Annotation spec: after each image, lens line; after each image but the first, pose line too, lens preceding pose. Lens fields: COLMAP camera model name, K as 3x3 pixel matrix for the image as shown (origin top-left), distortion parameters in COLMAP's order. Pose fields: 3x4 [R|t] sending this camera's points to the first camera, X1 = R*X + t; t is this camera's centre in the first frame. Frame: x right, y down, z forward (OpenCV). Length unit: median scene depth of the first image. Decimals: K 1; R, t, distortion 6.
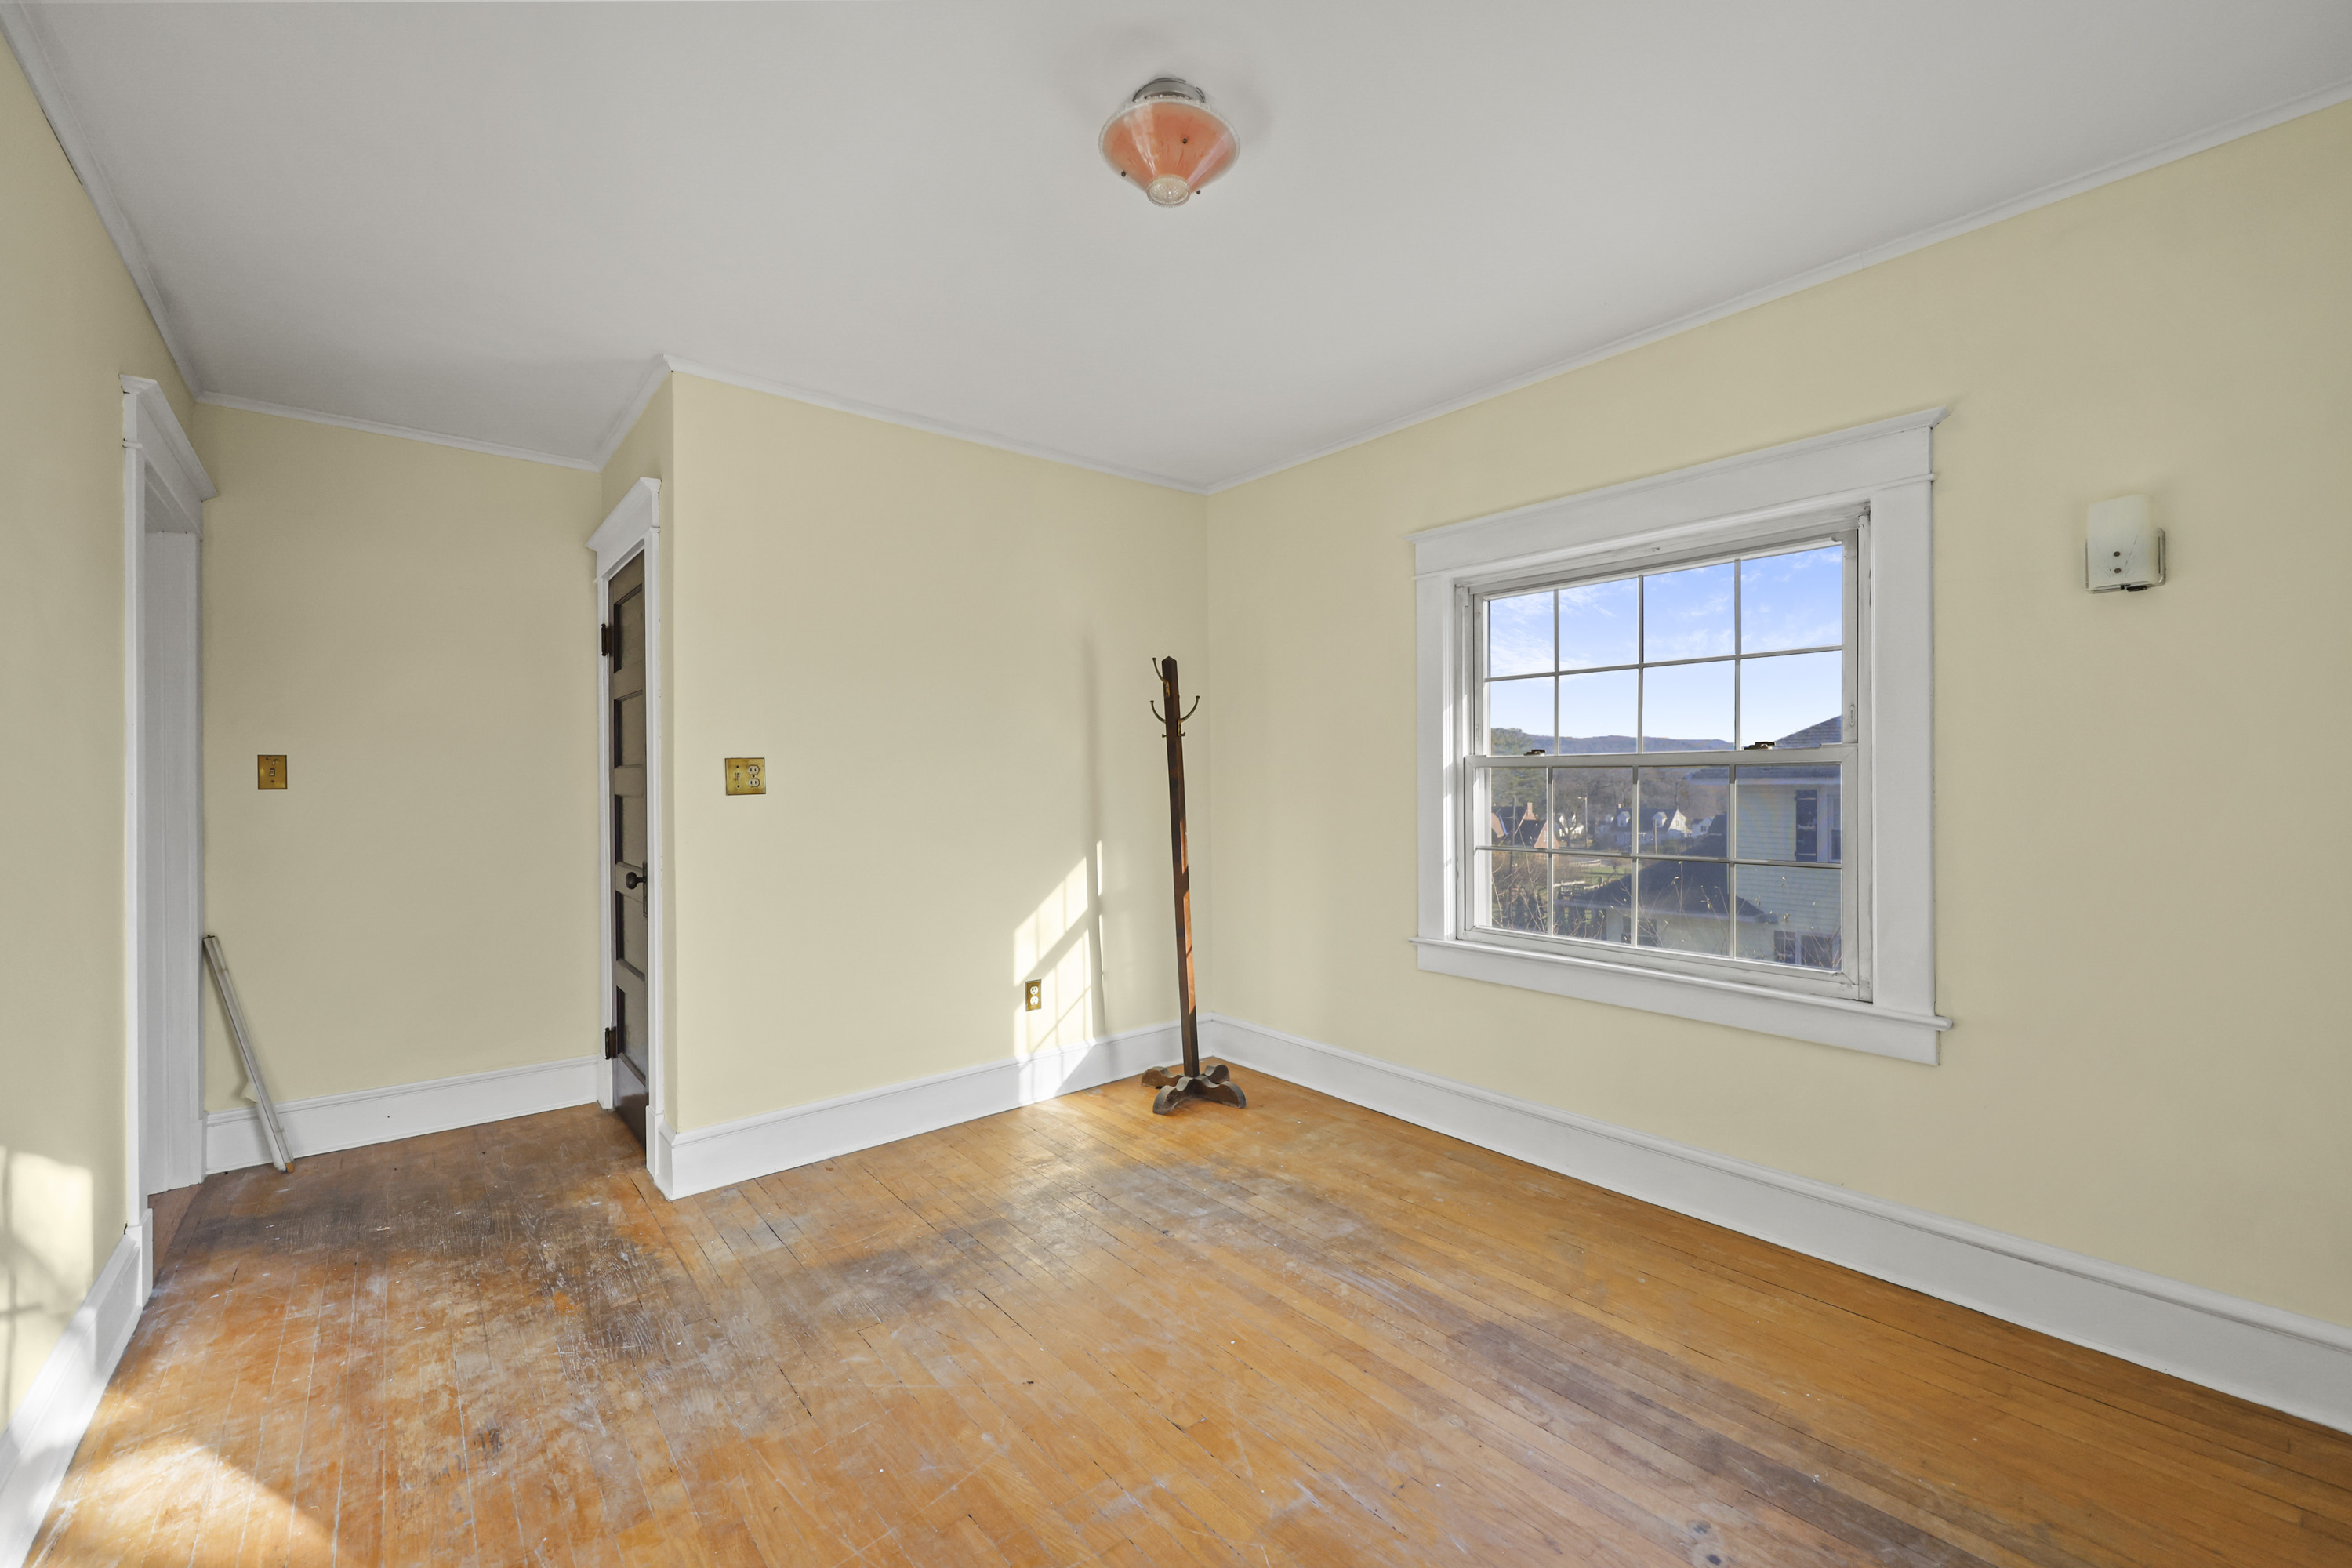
lens RADIAL K [[951.1, 0, 1181.7], [0, 951.1, 792.3], [0, 0, 1]] dist [-0.000047, 0.000095]
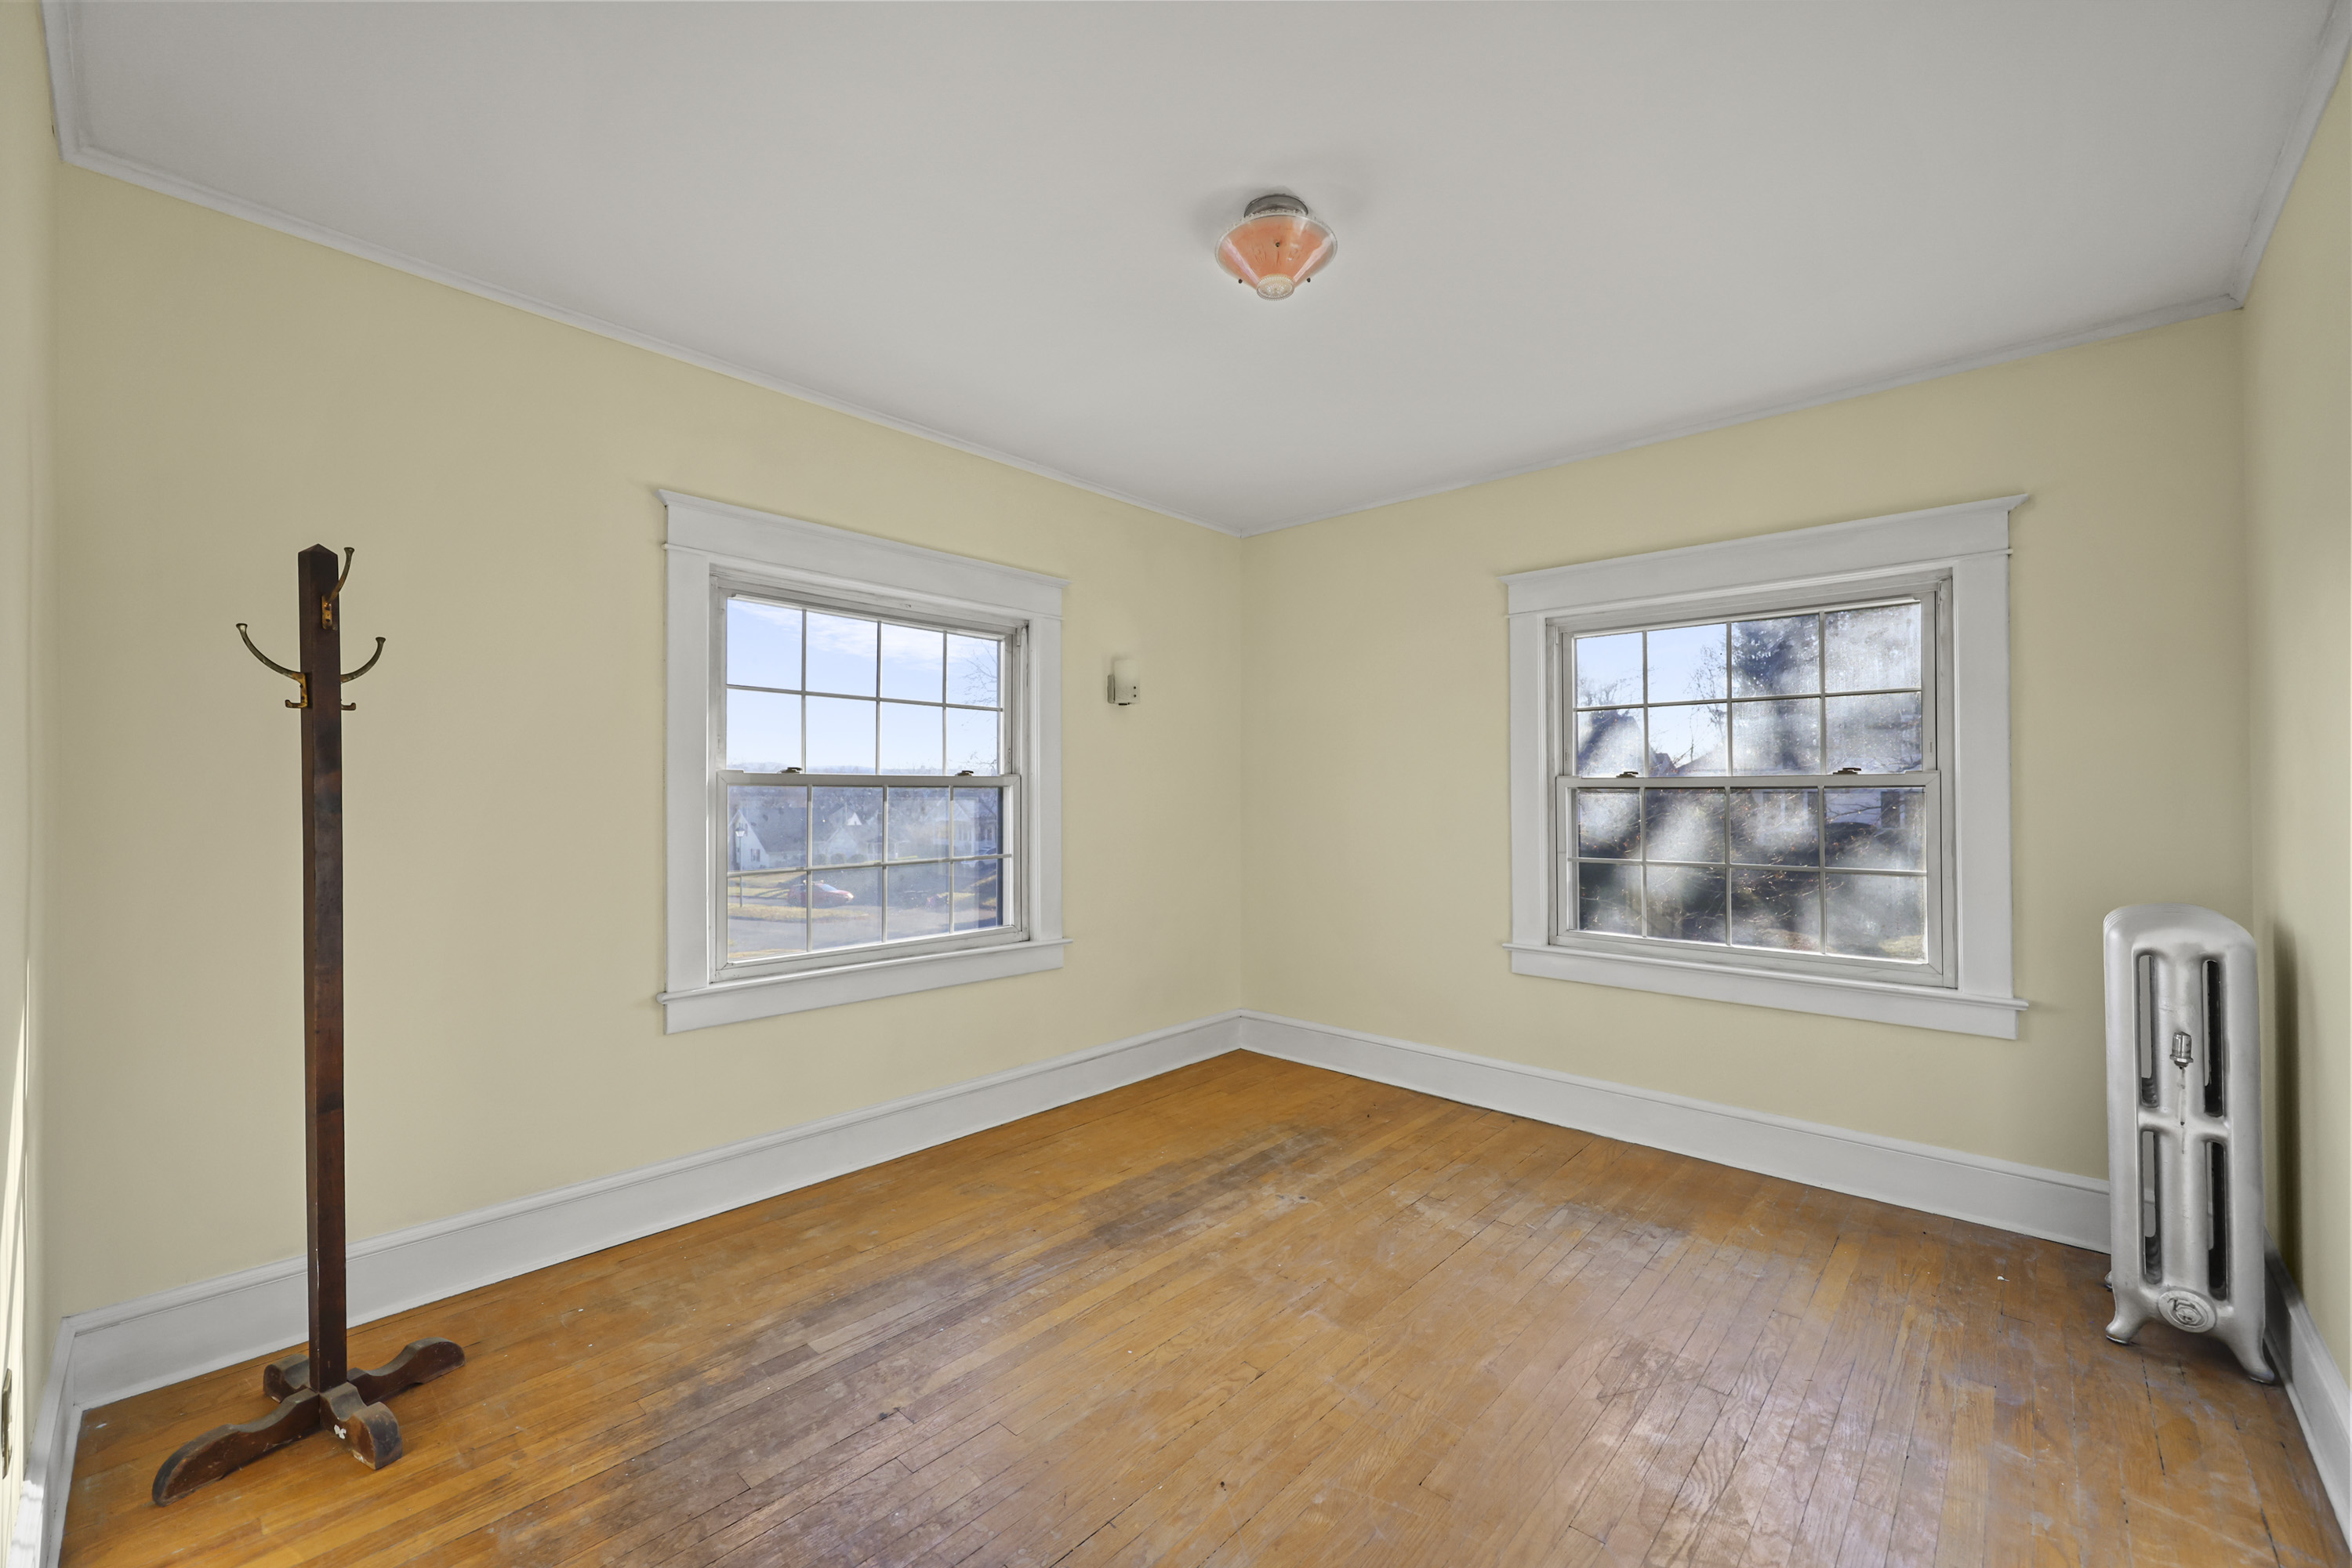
lens RADIAL K [[951.1, 0, 1181.7], [0, 951.1, 792.3], [0, 0, 1]] dist [-0.000047, 0.000095]
pose [[-0.138867, 0.006781, 0.990288, -0.756128], [0.012338, 0.999911, -0.005117, -0.009704], [-0.990234, 0.011507, -0.138938, 0.848306]]
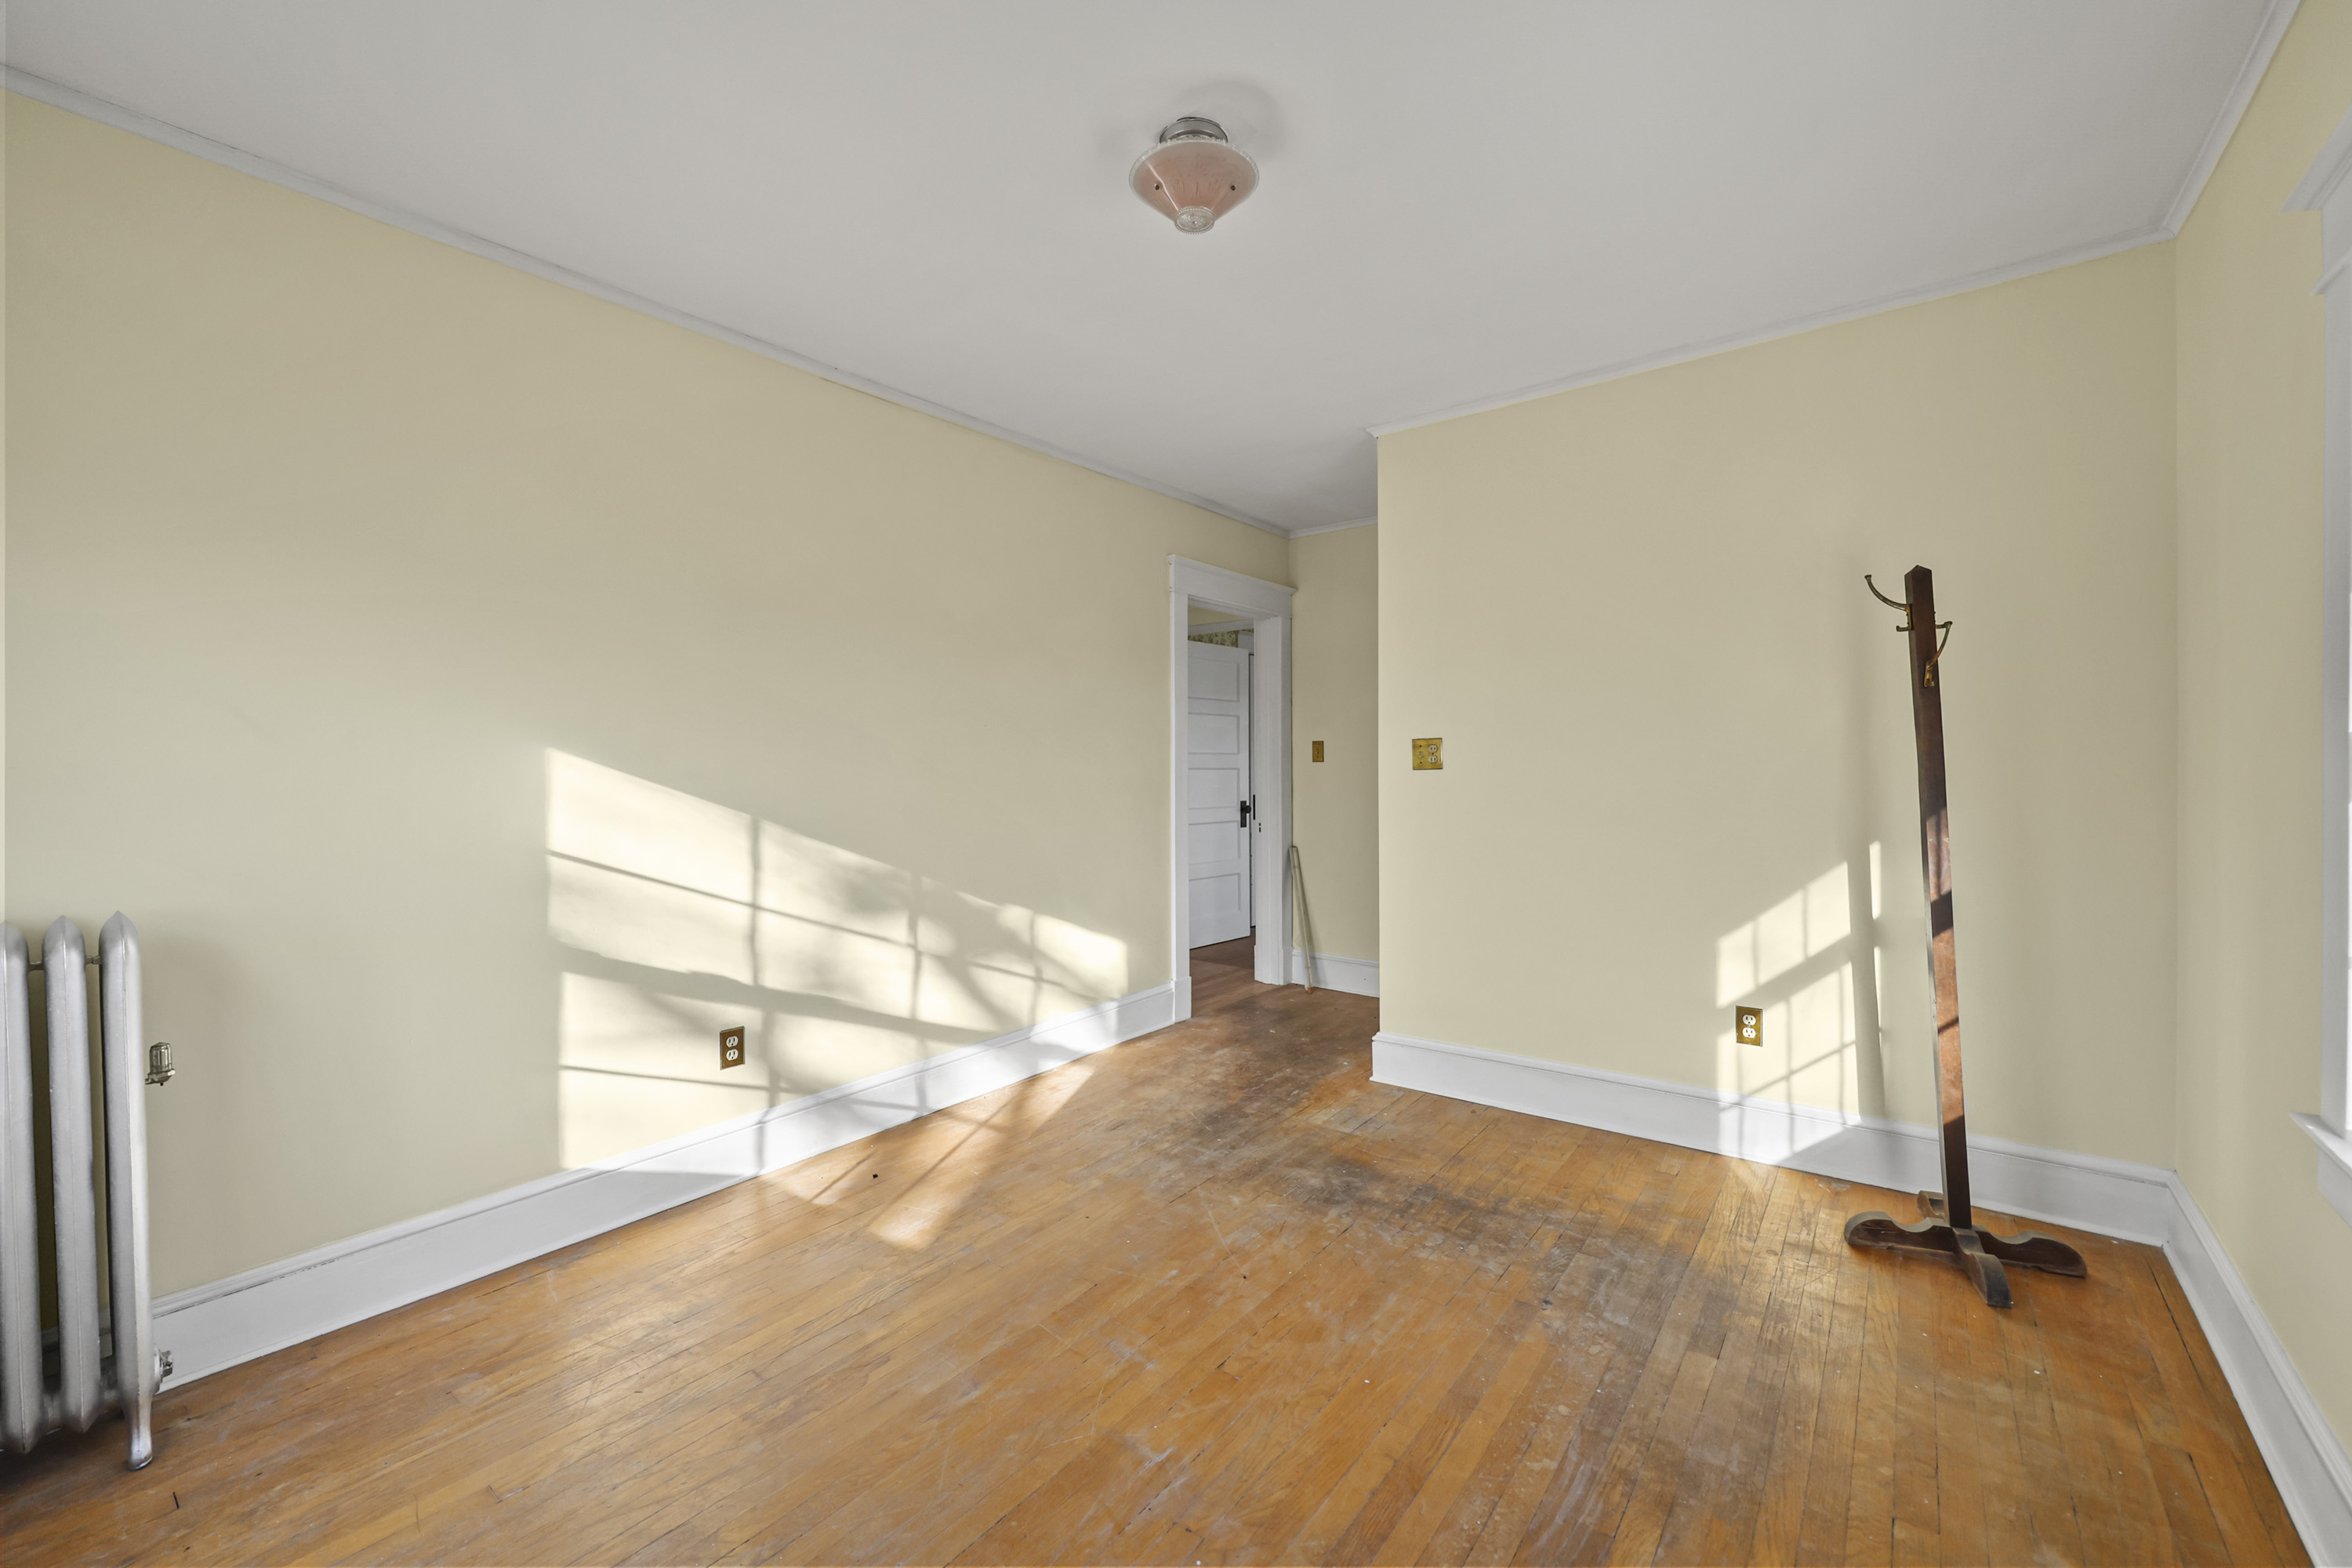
lens RADIAL K [[937.8, 0, 1177.6], [0, 937.8, 777.5], [0, 0, 1]] dist [-0.002155, -0.000342]
pose [[0.207336, 0.022510, -0.978011, 0.690258], [-0.003983, 0.999746, 0.022166, -0.013683], [0.978262, -0.000701, 0.207373, 0.501464]]
